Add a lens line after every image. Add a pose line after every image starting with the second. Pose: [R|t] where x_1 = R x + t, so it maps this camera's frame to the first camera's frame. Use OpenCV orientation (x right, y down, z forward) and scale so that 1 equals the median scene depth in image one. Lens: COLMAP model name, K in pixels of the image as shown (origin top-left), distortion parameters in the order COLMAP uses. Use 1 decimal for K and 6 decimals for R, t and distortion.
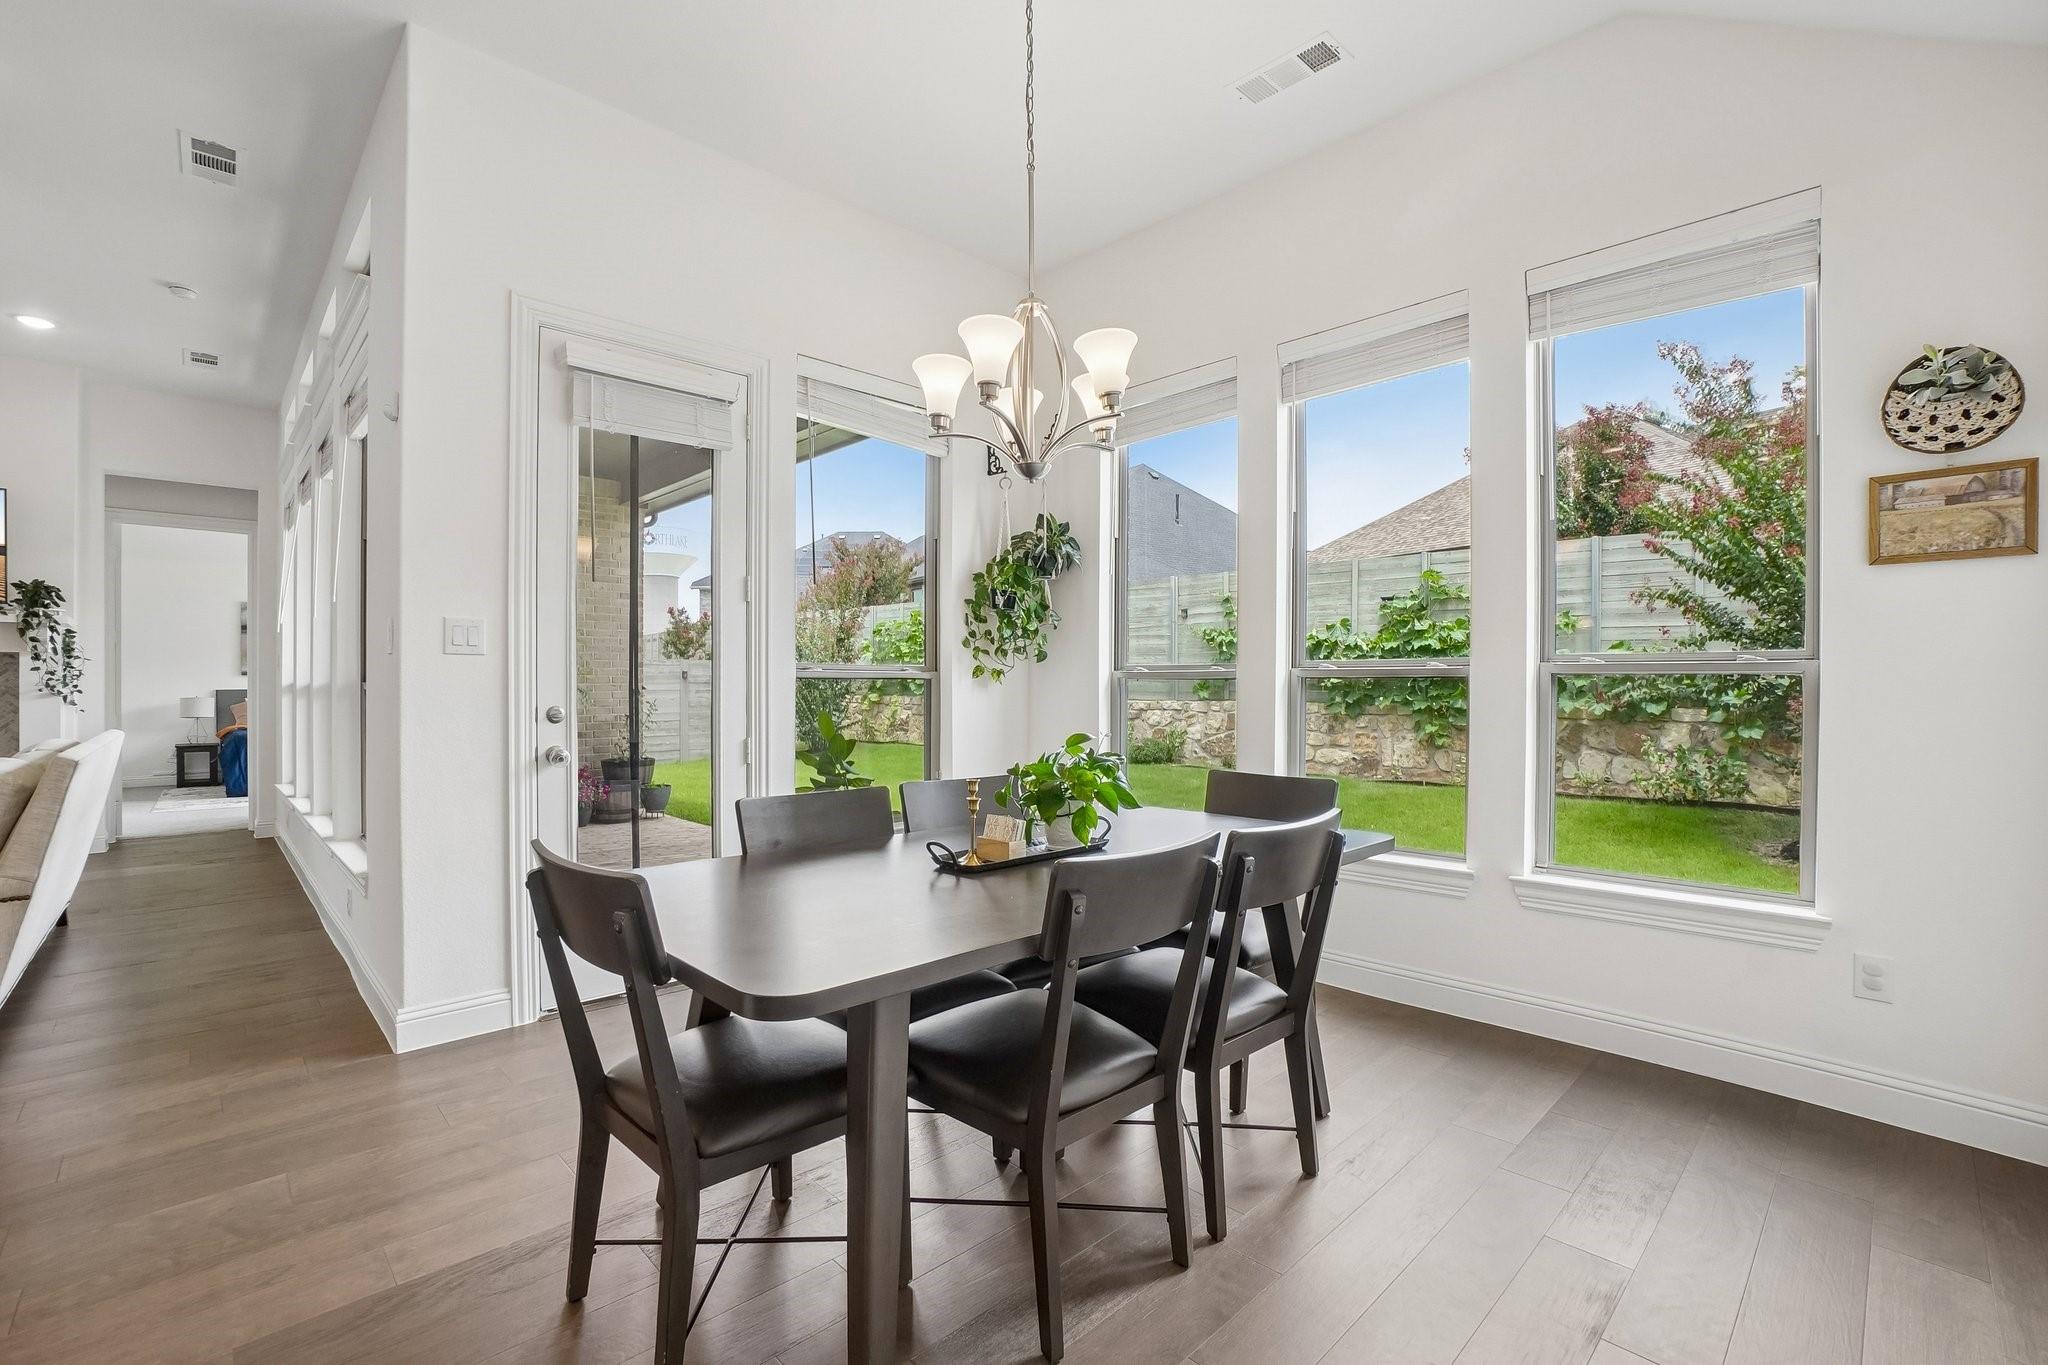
lens RADIAL K [[927.0, 0, 1033.7], [0, 927.0, 692.4], [0, 0, 1]] dist [-0.006202, 0.001840]
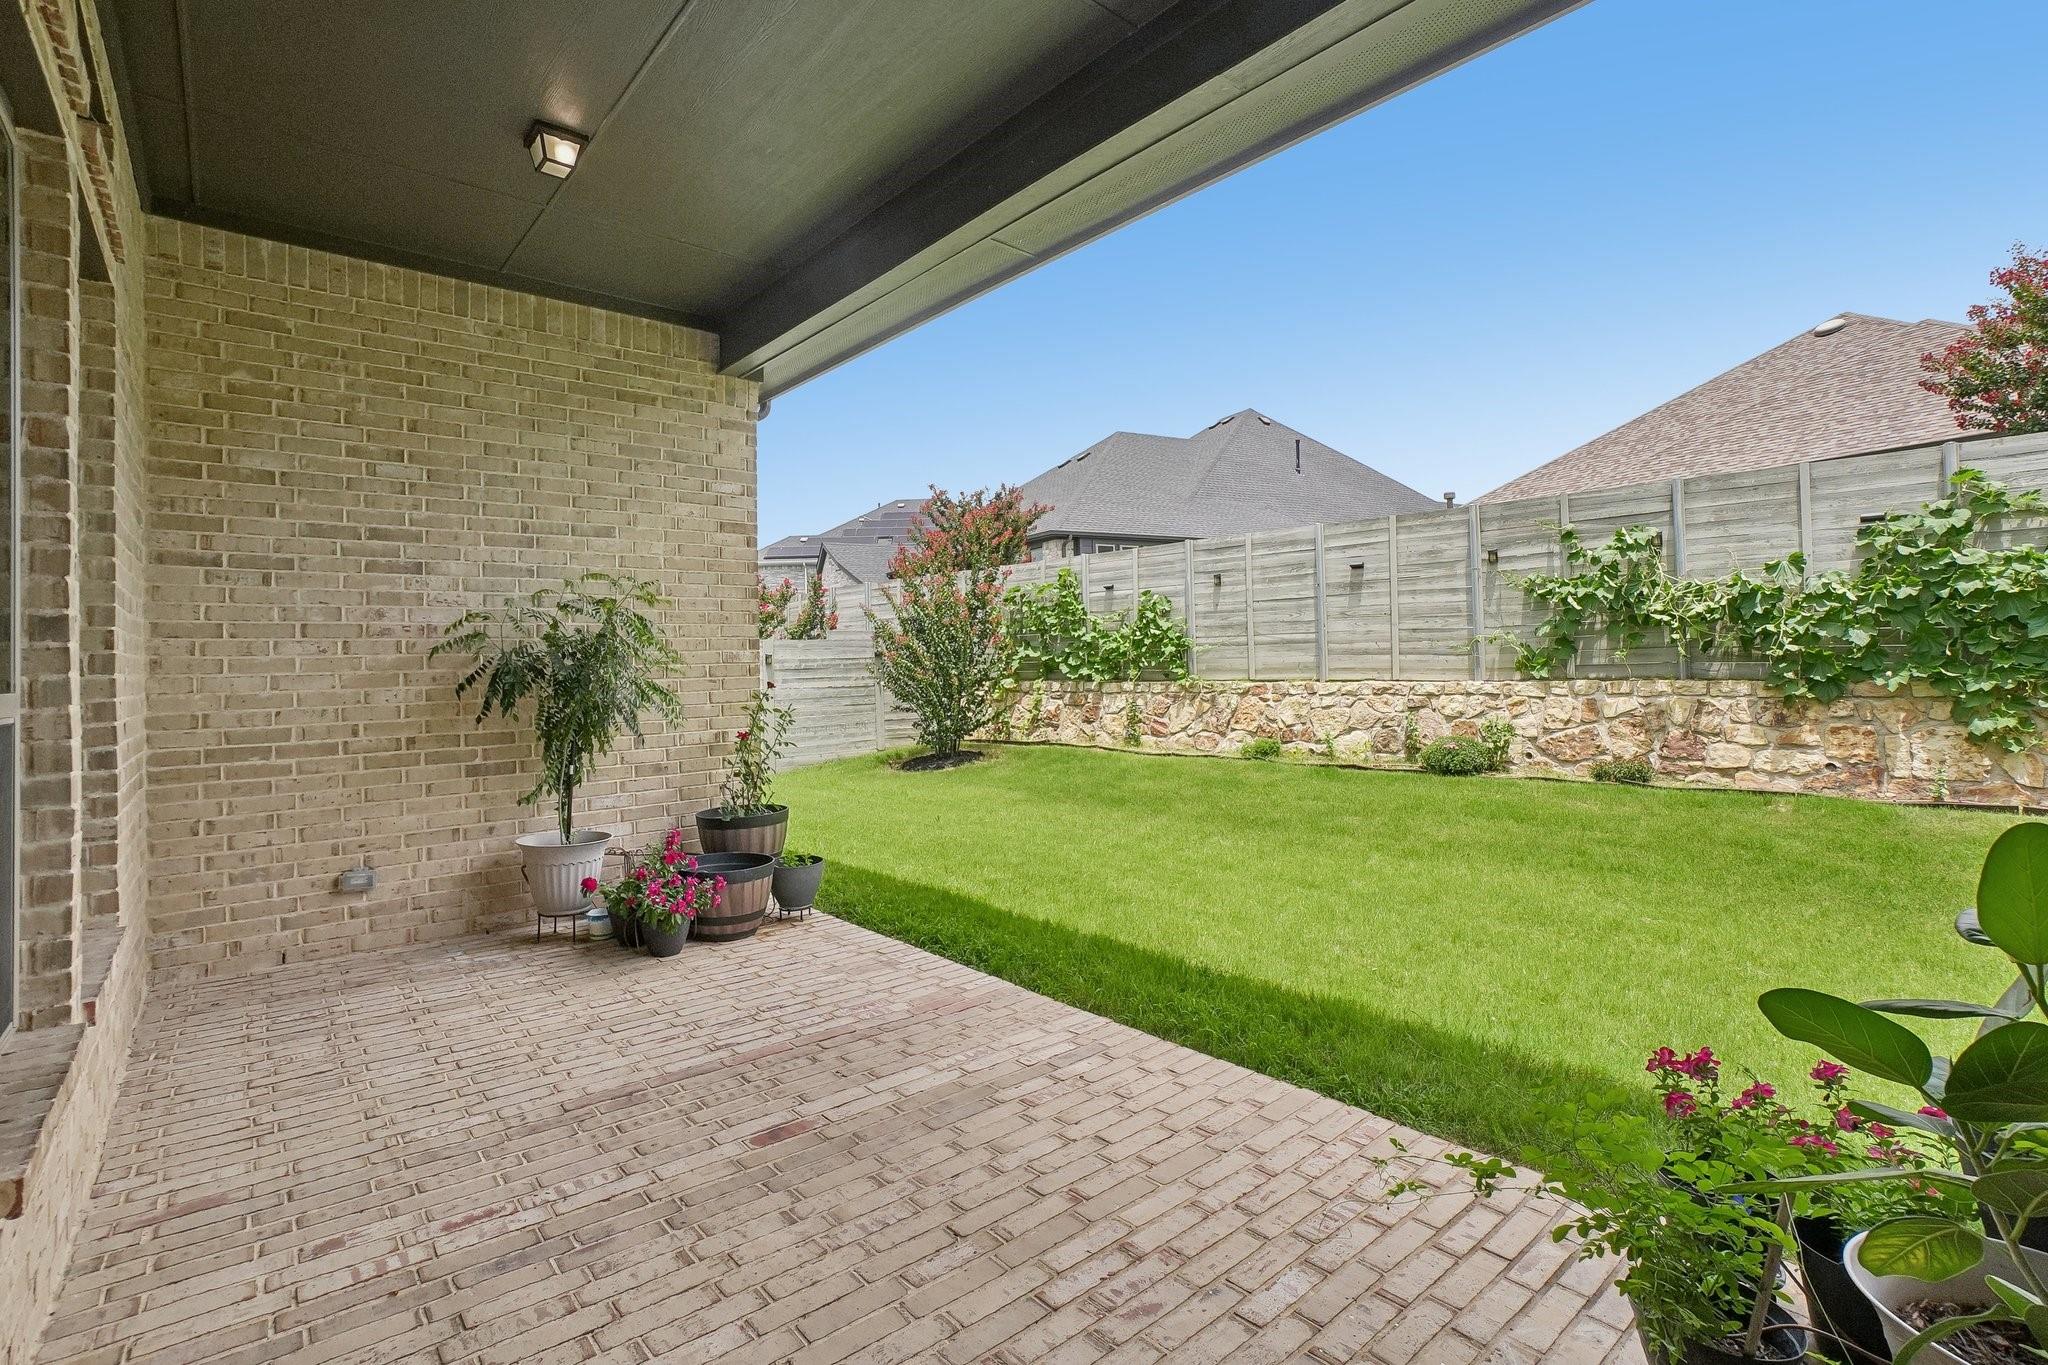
lens RADIAL K [[927.0, 0, 1058.9], [0, 927.0, 659.2], [0, 0, 1]] dist [-0.006202, 0.001840]
pose [[0.999693, -0.024222, -0.005258, -0.188433], [0.024172, 0.999665, -0.009276, -0.010210], [0.005481, 0.009146, 0.999943, 0.339165]]
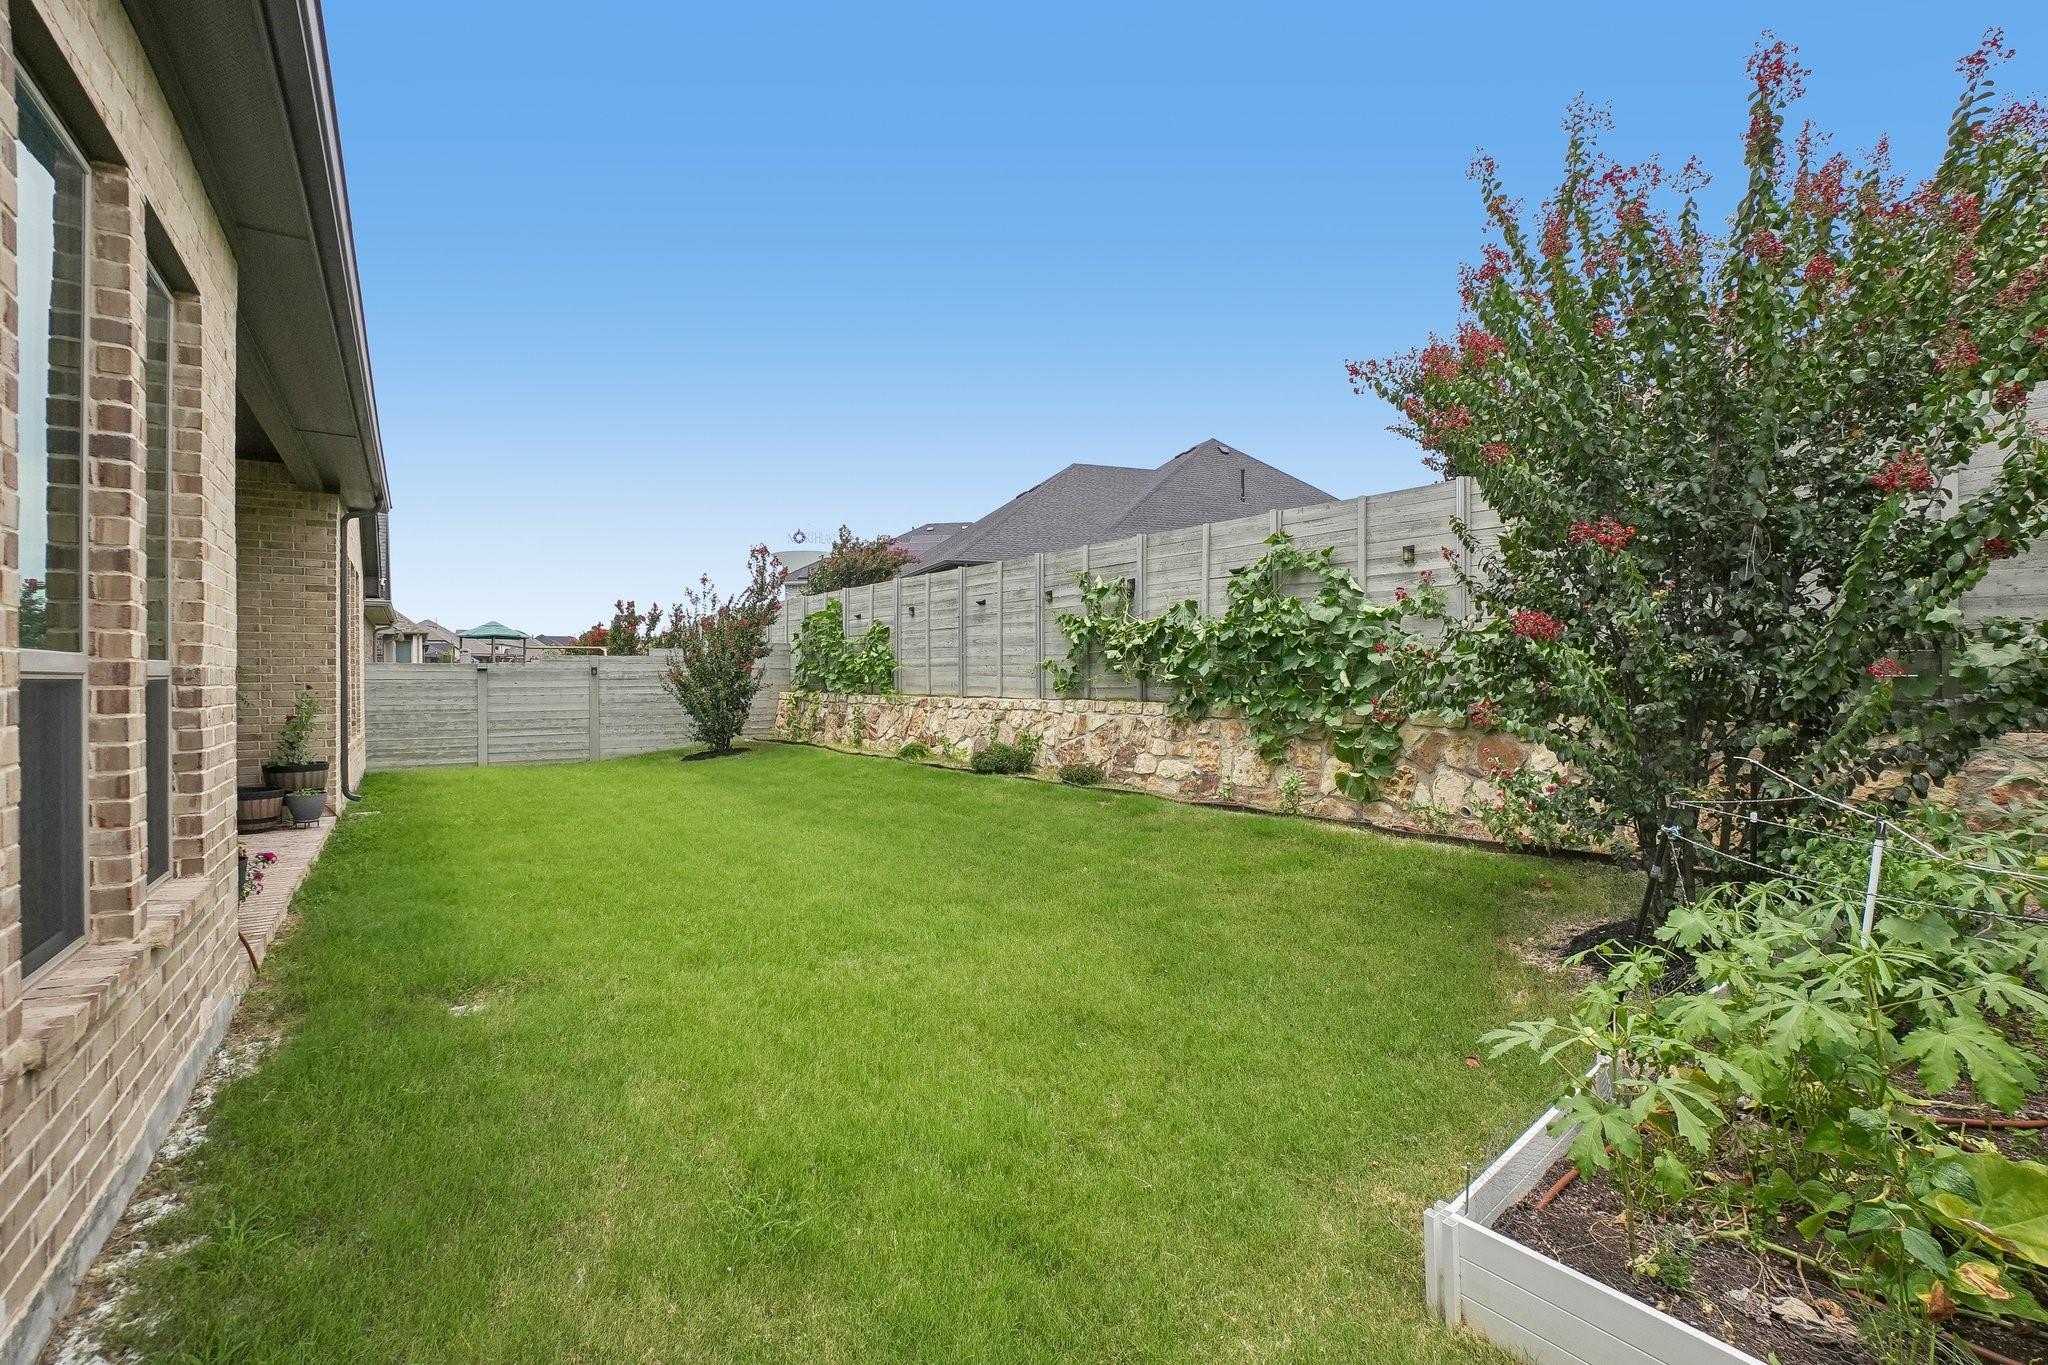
lens RADIAL K [[927.0, 0, 1037.9], [0, 927.0, 676.8], [0, 0, 1]] dist [-0.006202, 0.001840]
pose [[0.982436, -0.005256, -0.186526, 0.355407], [0.003734, 0.999957, -0.008506, -0.005009], [0.186563, 0.007660, 0.982413, 0.186790]]
